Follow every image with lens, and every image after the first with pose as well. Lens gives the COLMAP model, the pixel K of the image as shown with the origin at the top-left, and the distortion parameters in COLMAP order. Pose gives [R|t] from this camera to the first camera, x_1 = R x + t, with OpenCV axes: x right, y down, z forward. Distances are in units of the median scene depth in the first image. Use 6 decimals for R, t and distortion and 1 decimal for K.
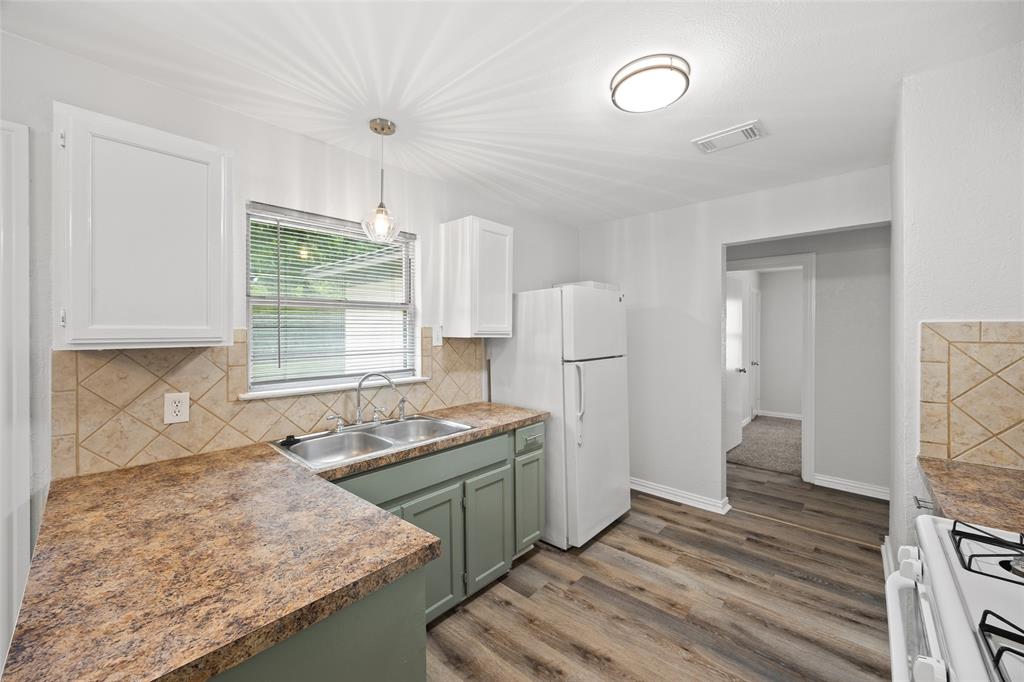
lens RADIAL K [[397.3, 0, 505.6], [0, 397.3, 335.0], [0, 0, 1]] dist [0.004538, -0.001555]
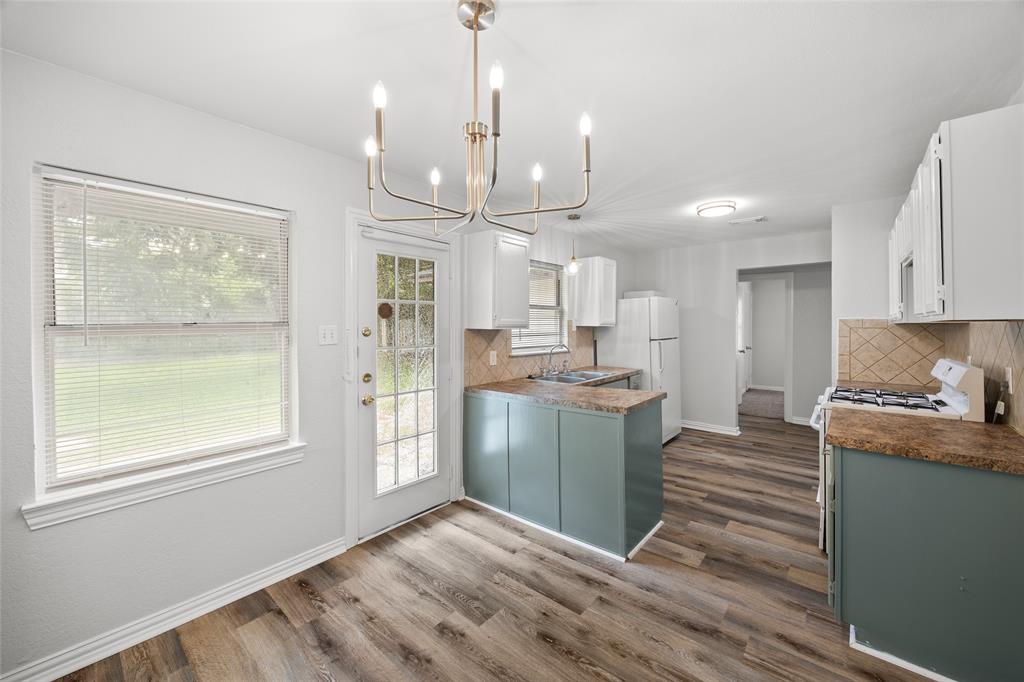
lens RADIAL K [[397.3, 0, 504.6], [0, 397.3, 325.6], [0, 0, 1]] dist [0.004538, -0.001555]
pose [[0.999558, 0.001757, 0.029674, -0.533868], [-0.001604, 0.999985, -0.005174, 0.013489], [-0.029682, 0.005125, 0.999546, -0.707115]]
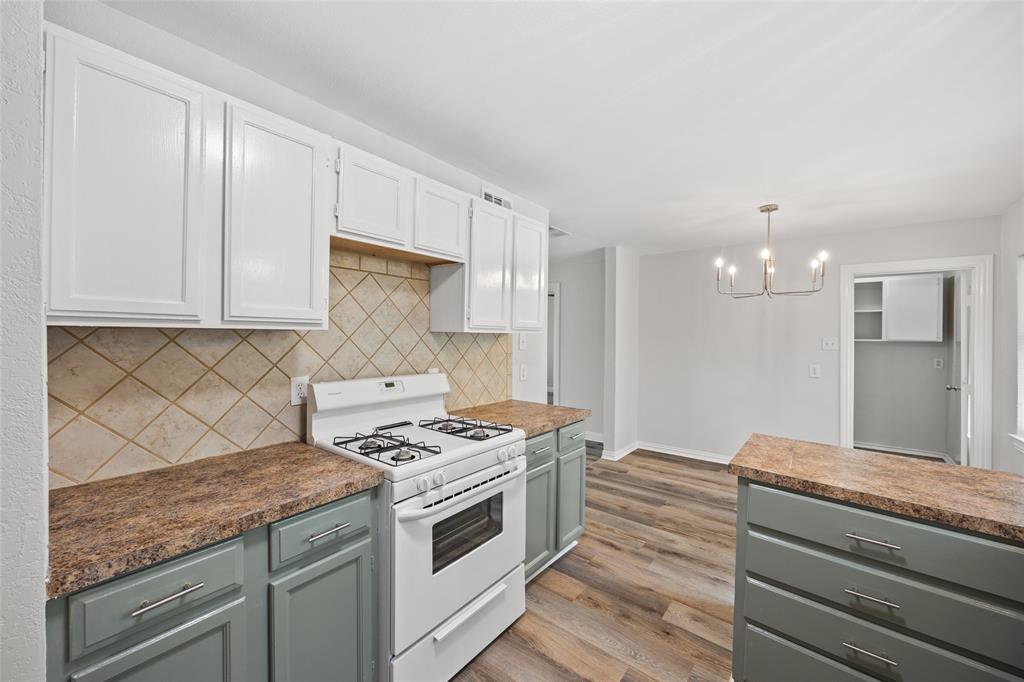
lens RADIAL K [[397.3, 0, 509.7], [0, 397.3, 337.7], [0, 0, 1]] dist [0.004538, -0.001555]
pose [[-0.996918, -0.005108, -0.078279, 0.316005], [-0.005818, 0.999944, 0.008851, 0.003320], [0.078229, 0.009279, -0.996892, 0.939412]]
